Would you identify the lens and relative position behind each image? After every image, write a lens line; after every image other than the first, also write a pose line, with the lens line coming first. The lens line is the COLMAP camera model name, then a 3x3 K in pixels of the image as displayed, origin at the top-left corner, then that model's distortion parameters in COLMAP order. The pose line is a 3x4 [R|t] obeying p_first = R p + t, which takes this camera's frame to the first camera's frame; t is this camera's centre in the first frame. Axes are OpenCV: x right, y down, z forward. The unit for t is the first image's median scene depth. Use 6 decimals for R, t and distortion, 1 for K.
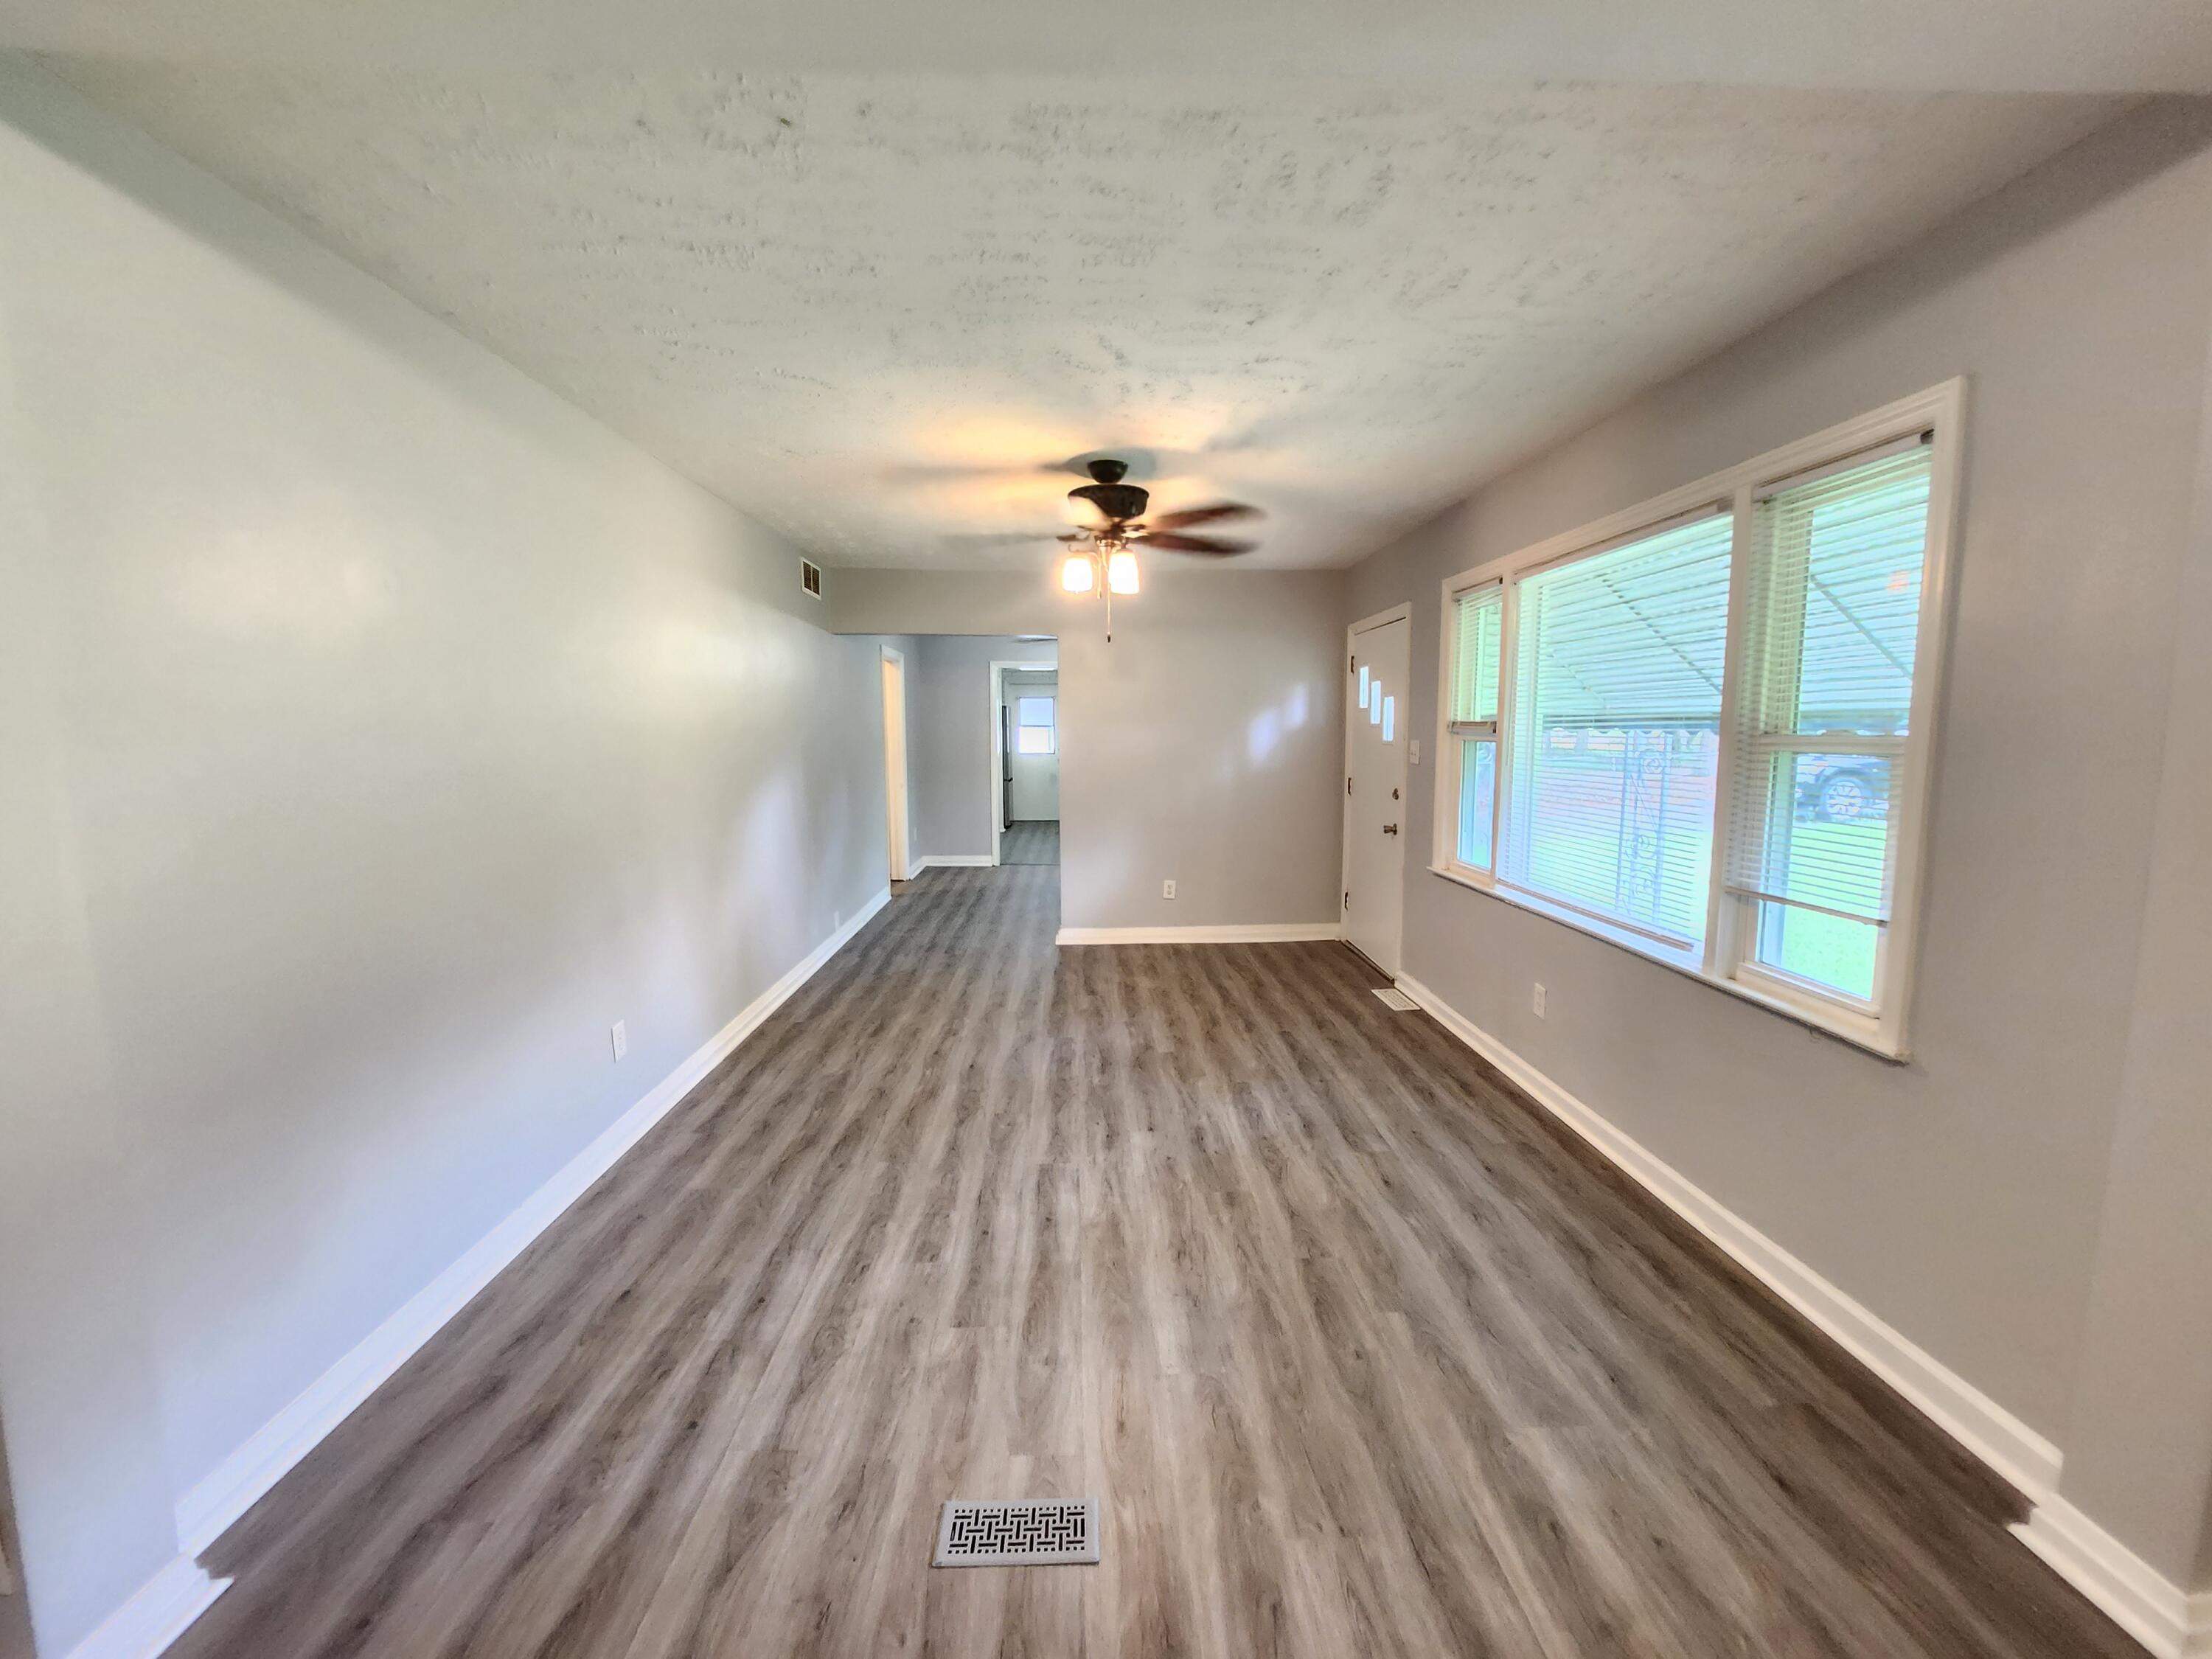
lens RADIAL K [[890.5, 0, 1096.7], [0, 890.5, 831.2], [0, 0, 1]] dist [-0.008900, 0.000362]
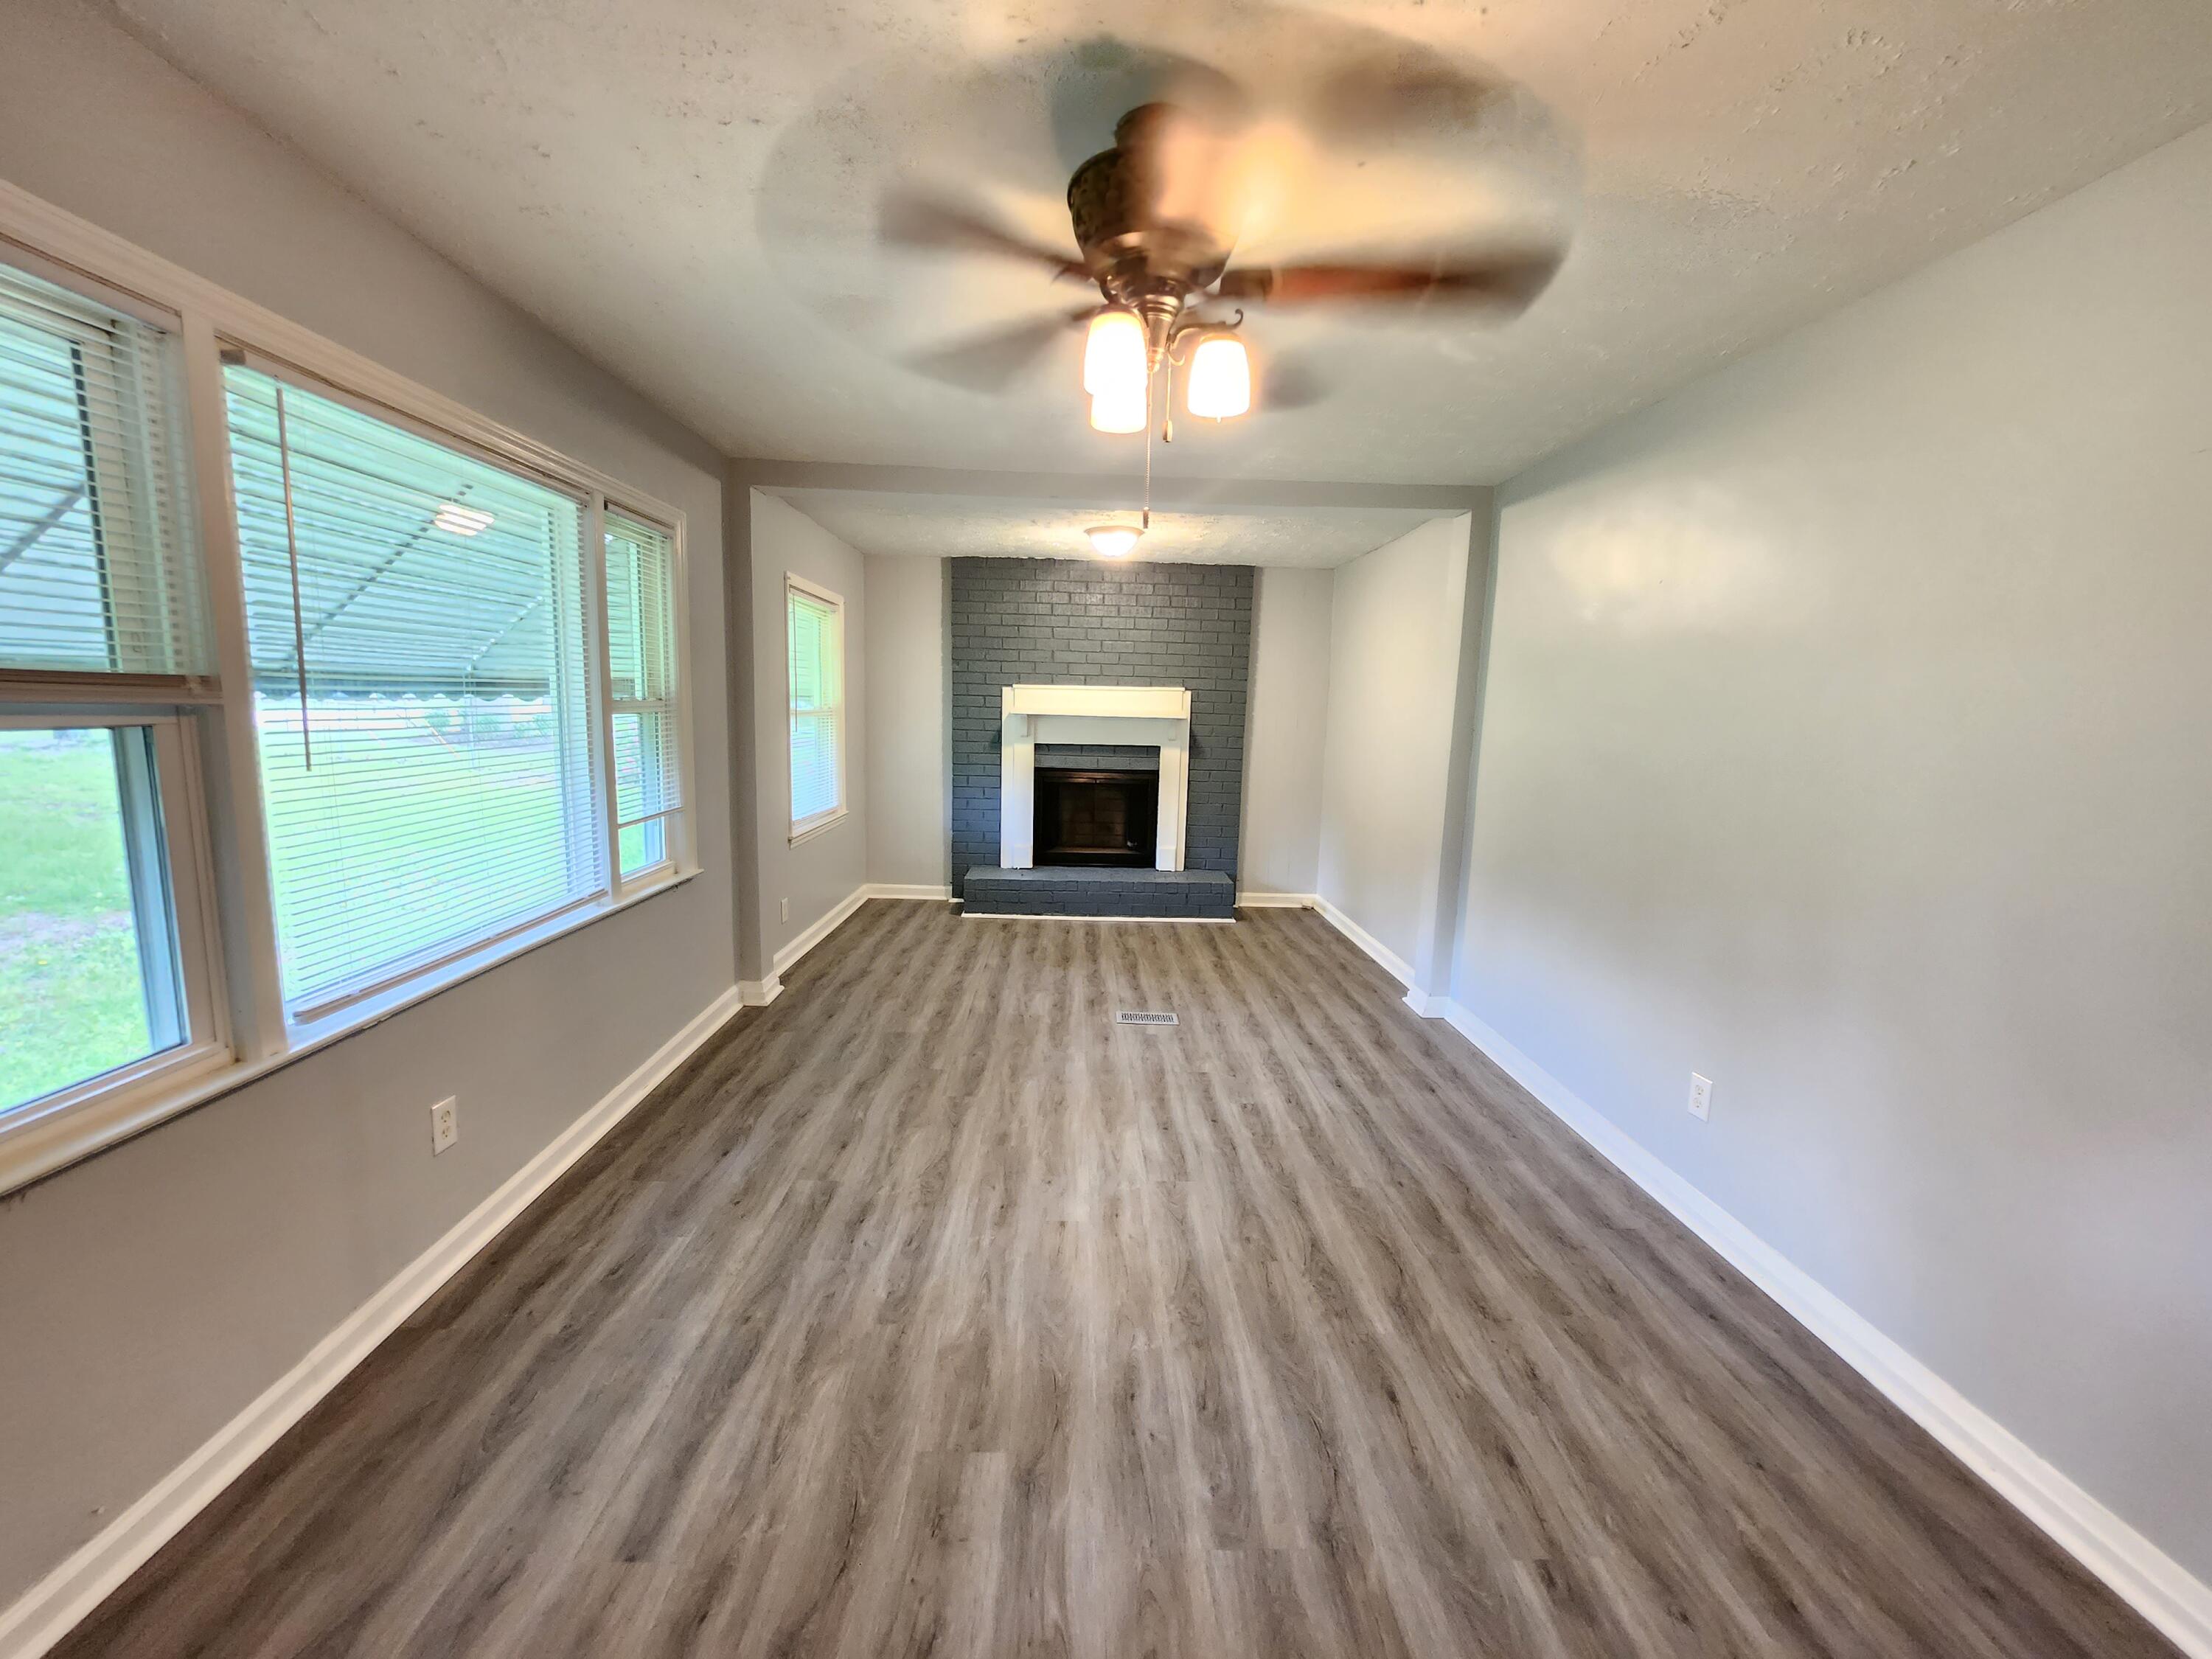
lens RADIAL K [[890.5, 0, 1096.7], [0, 890.5, 831.2], [0, 0, 1]] dist [-0.008900, 0.000362]
pose [[-0.999677, -0.024683, -0.006066, 0.047938], [-0.025413, 0.966106, 0.256891, -0.218417], [-0.000480, 0.256962, -0.966421, 1.828481]]
